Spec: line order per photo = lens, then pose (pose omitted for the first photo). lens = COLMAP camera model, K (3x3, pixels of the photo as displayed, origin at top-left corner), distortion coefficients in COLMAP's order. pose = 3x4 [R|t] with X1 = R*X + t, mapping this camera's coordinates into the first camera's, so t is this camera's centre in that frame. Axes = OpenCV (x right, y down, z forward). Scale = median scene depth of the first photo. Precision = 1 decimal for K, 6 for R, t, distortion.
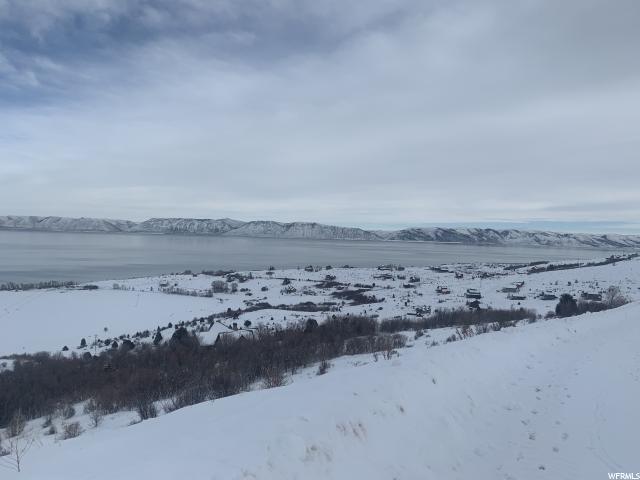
lens RADIAL K [[490.9, 0, 325.5], [0, 490.9, 238.2], [0, 0, 1]] dist [0.065786, -0.062419]
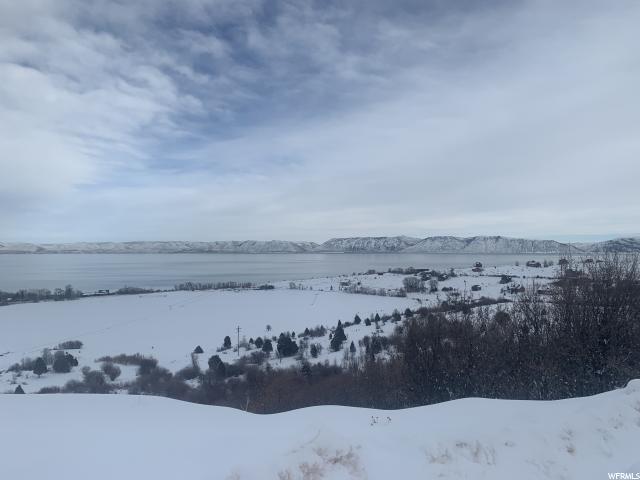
lens RADIAL K [[490.9, 0, 320.8], [0, 490.9, 237.3], [0, 0, 1]] dist [0.065786, -0.062419]
pose [[0.934569, -0.041727, -0.353327, -0.145622], [0.027111, 0.998563, -0.046218, 0.105549], [0.354748, 0.033615, 0.934357, 0.438868]]
